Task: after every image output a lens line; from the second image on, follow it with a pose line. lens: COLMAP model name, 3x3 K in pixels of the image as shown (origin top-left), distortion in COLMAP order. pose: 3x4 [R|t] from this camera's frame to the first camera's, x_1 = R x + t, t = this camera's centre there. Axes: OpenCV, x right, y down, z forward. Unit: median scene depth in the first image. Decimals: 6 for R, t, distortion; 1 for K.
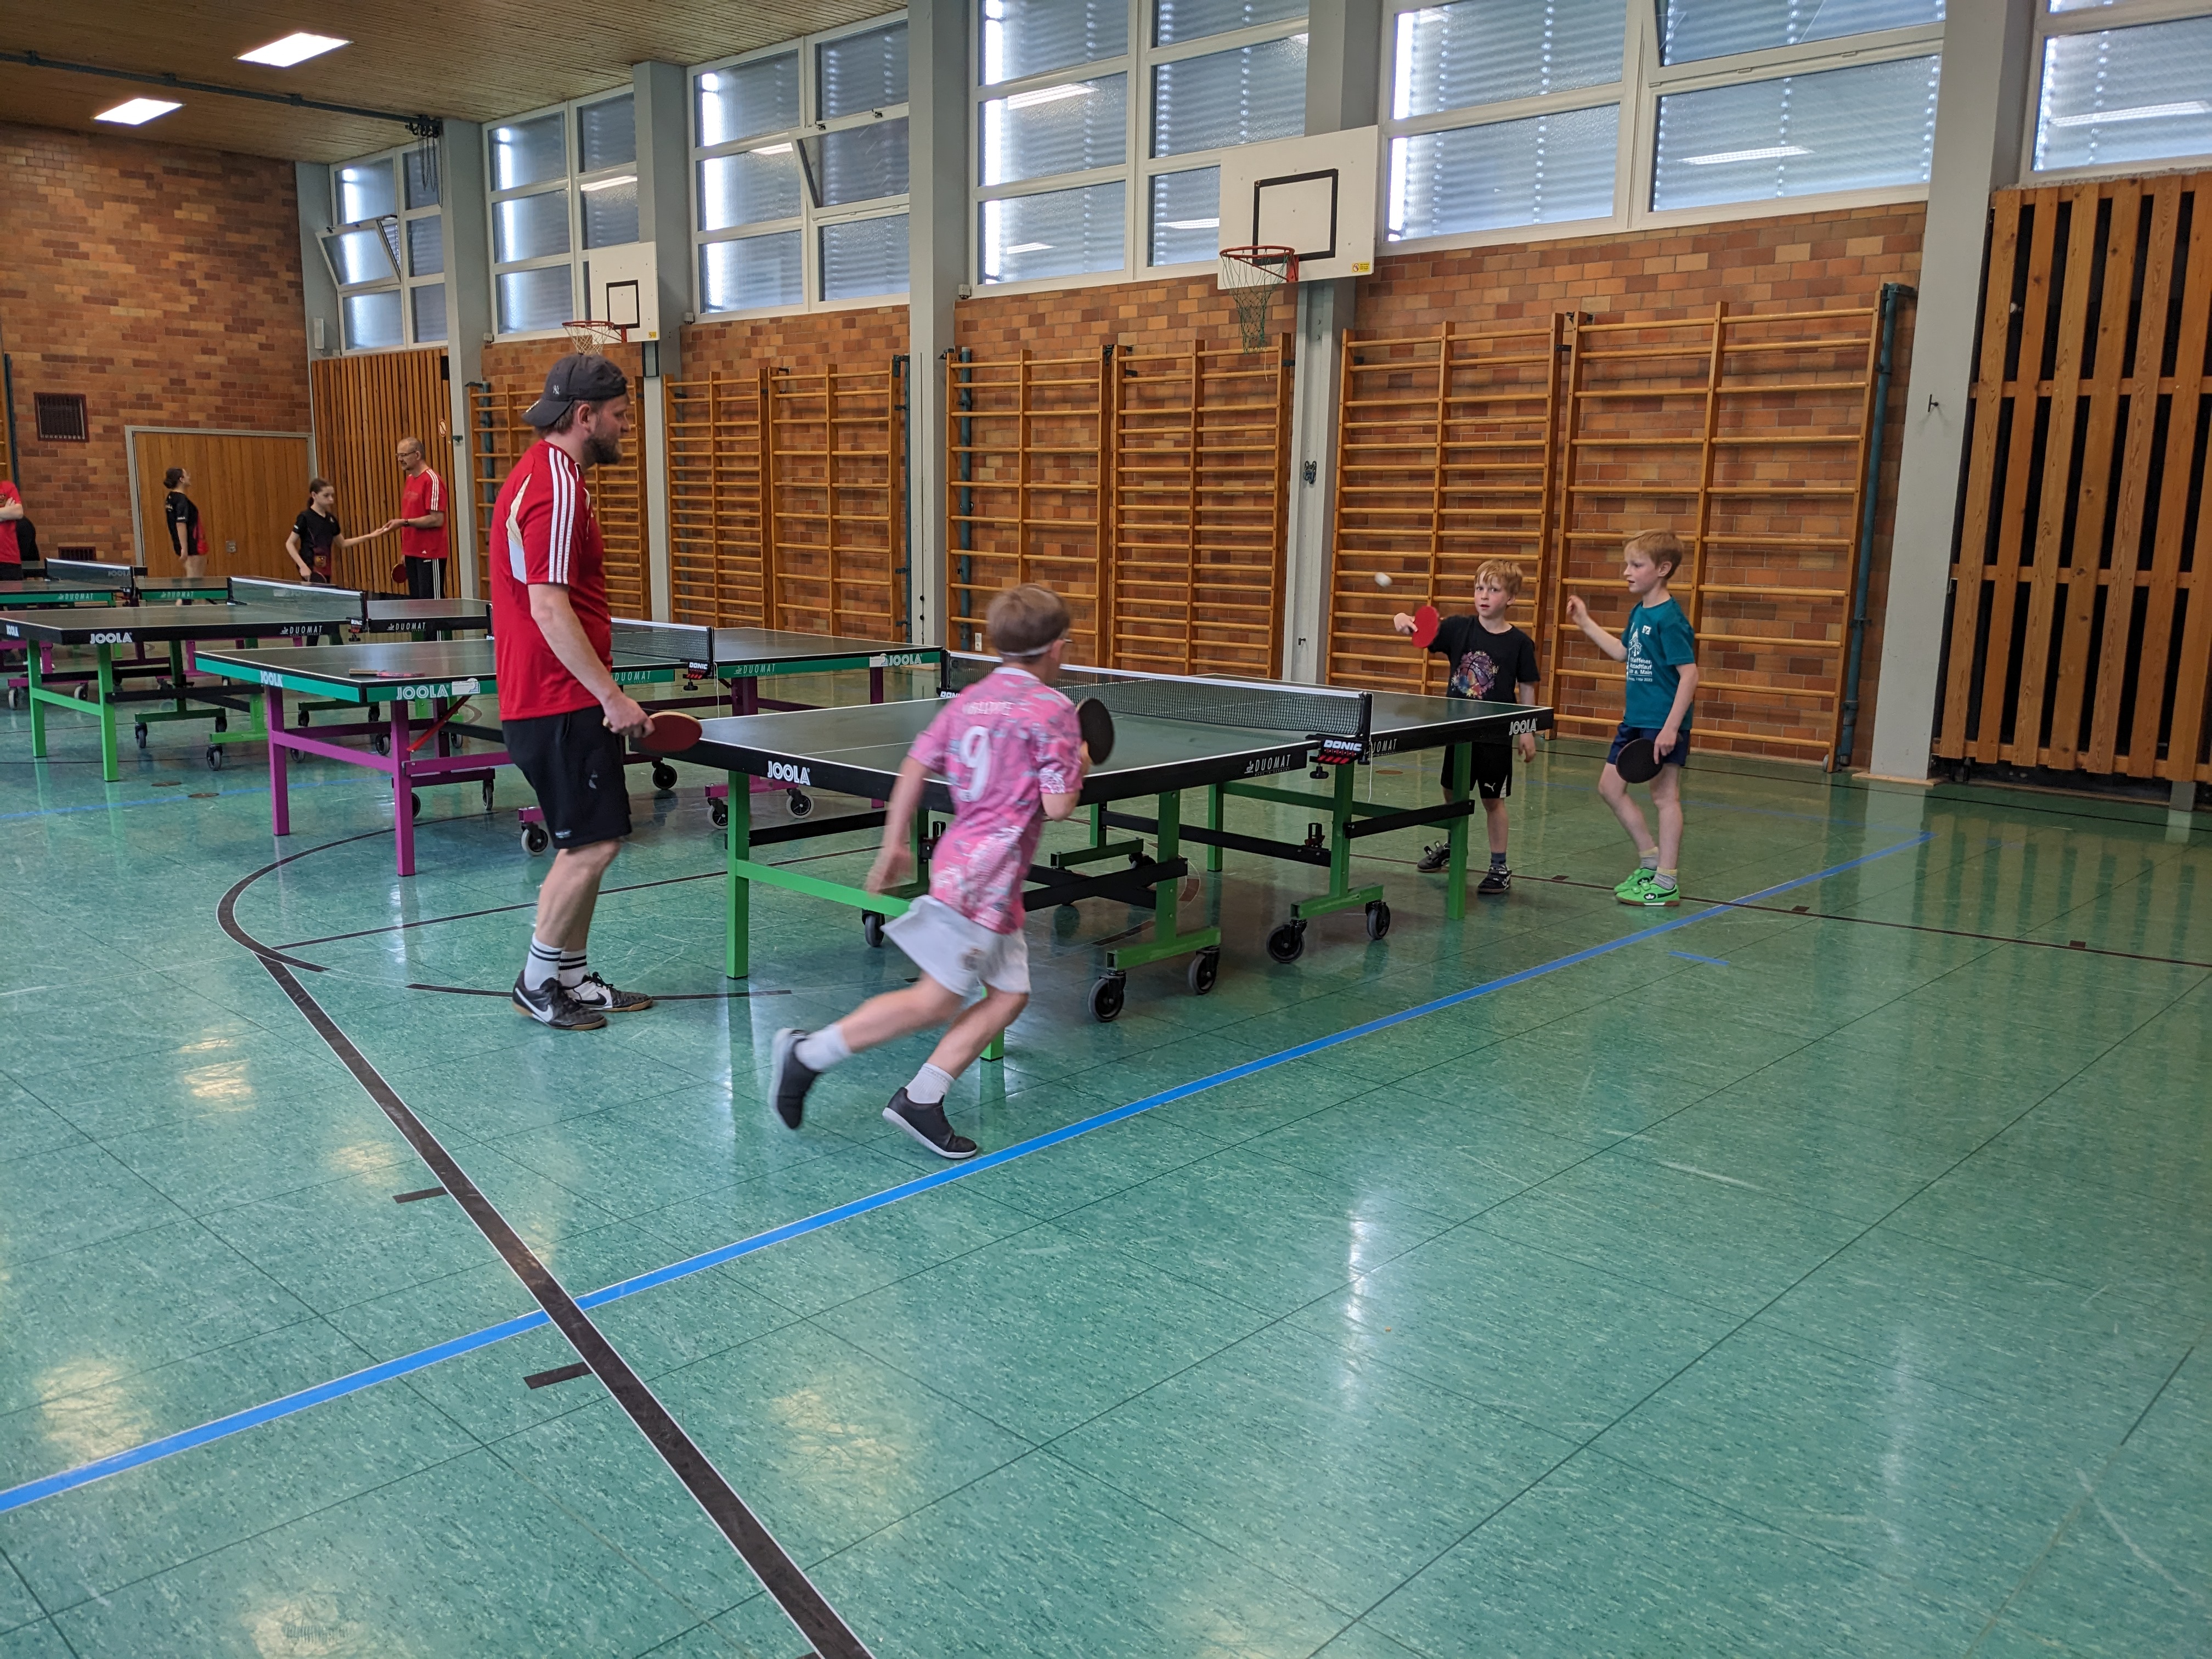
lens RADIAL K [[1735.6, 0, 1111.9], [0, 1735.6, 801.0], [0, 0, 1]] dist [0.070268, -0.112704]
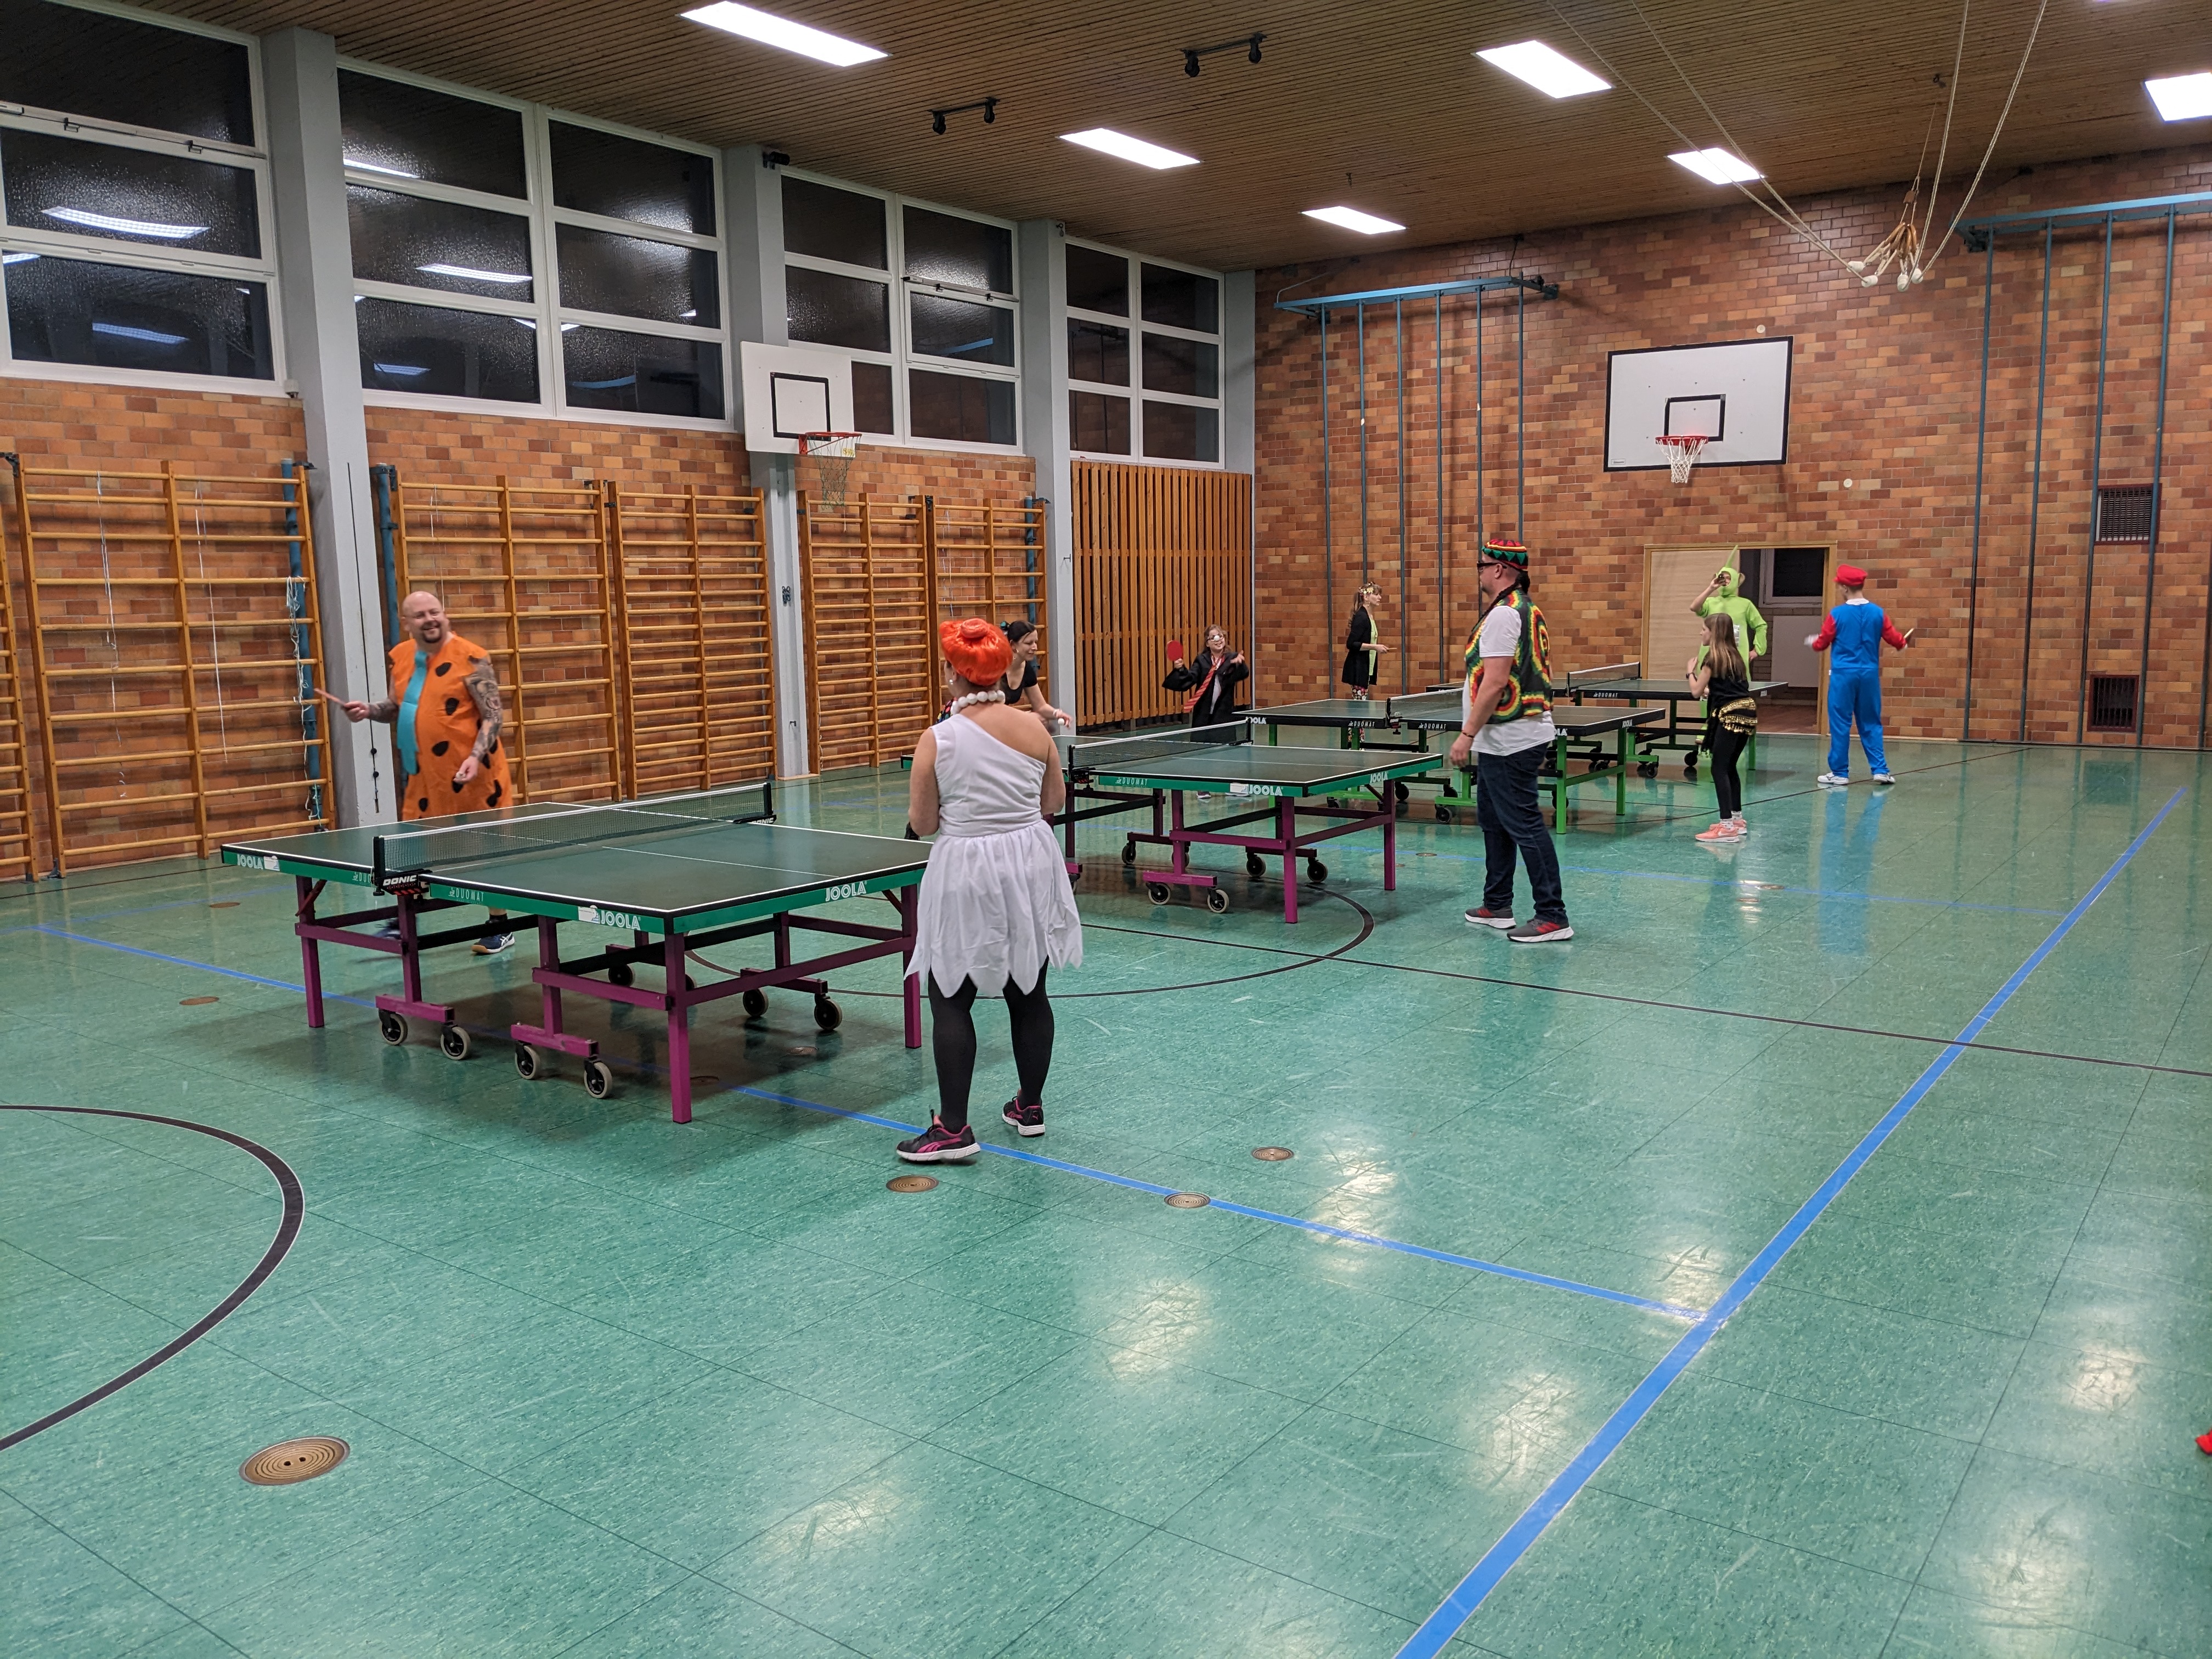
lens RADIAL K [[1737.3, 0, 1106.0], [0, 1737.3, 829.5], [0, 0, 1]] dist [0.032553, -0.070508]
pose [[-0.125906, -0.147090, 0.981077, -0.693637], [0.187109, 0.967676, 0.169094, -0.109969], [-0.974237, 0.204858, -0.094314, 0.523844]]
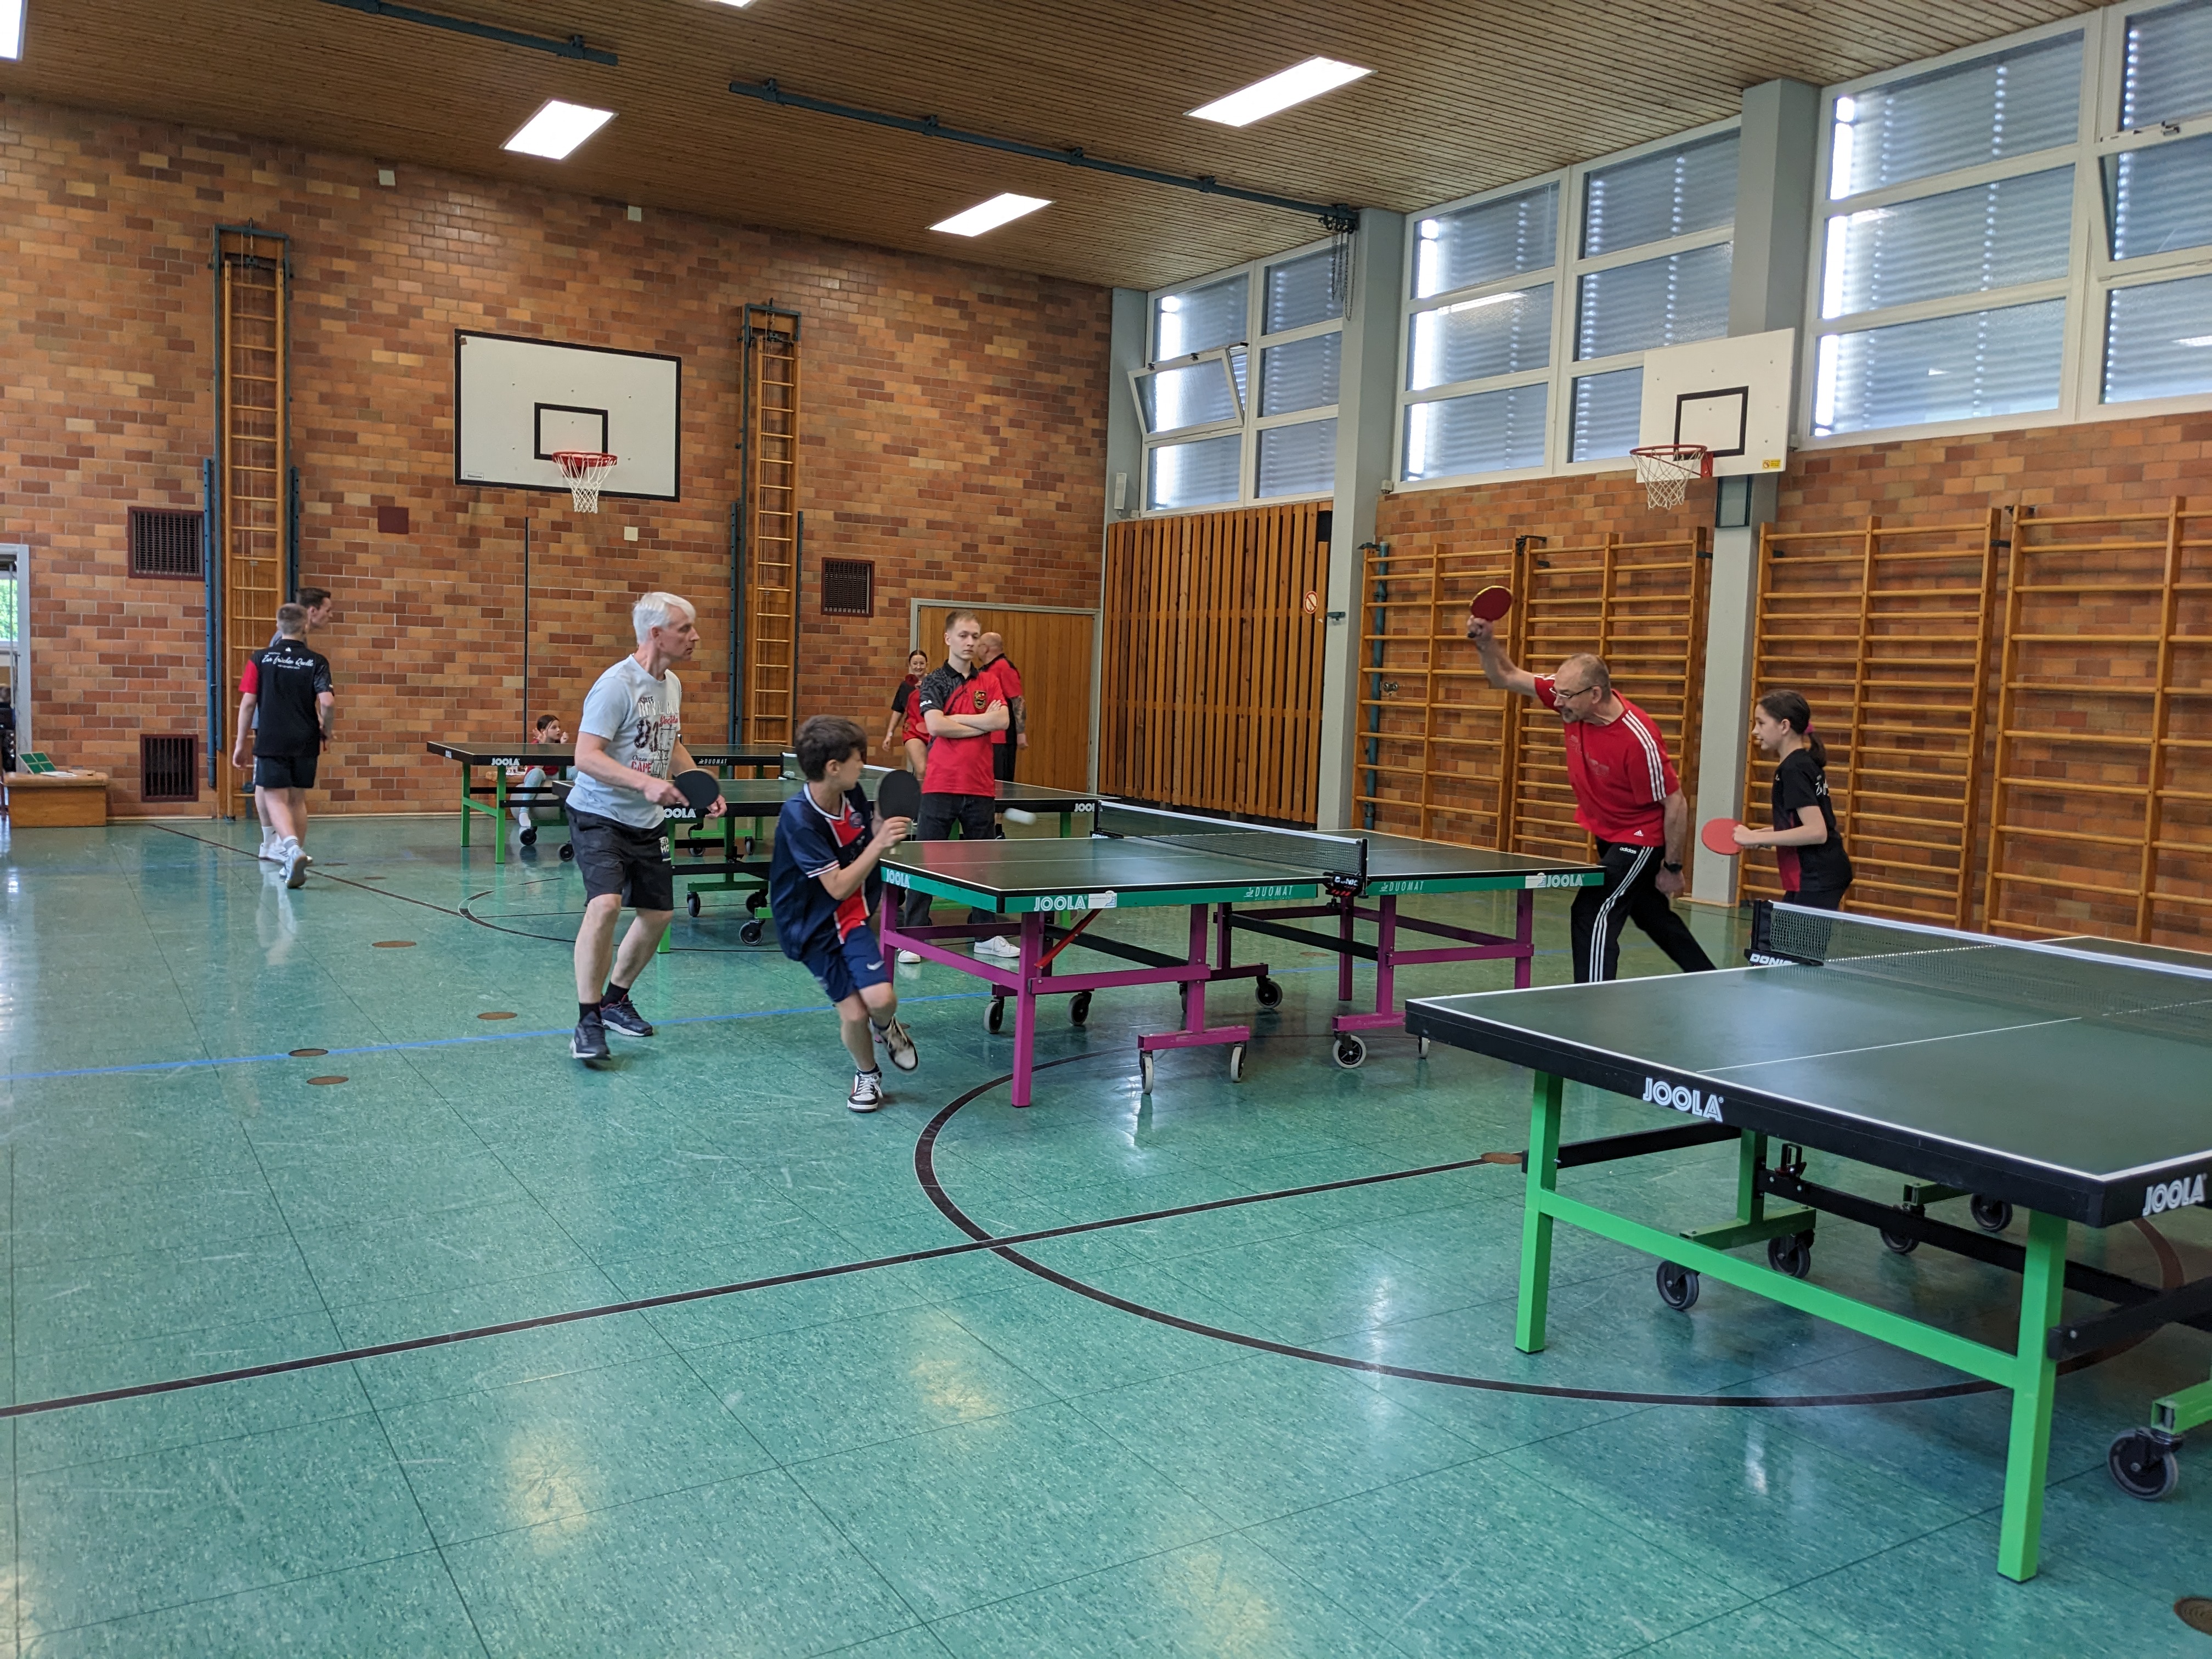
lens RADIAL K [[1693.1, 0, 1106.0], [0, 1693.1, 829.5], [0, 0, 1]] dist [-0.016654, -0.009832]
pose [[0.969565, 0.038311, -0.241820, -0.277377], [-0.058626, 0.995277, -0.077379, -0.048376], [0.237713, 0.089201, 0.967231, 0.256743]]
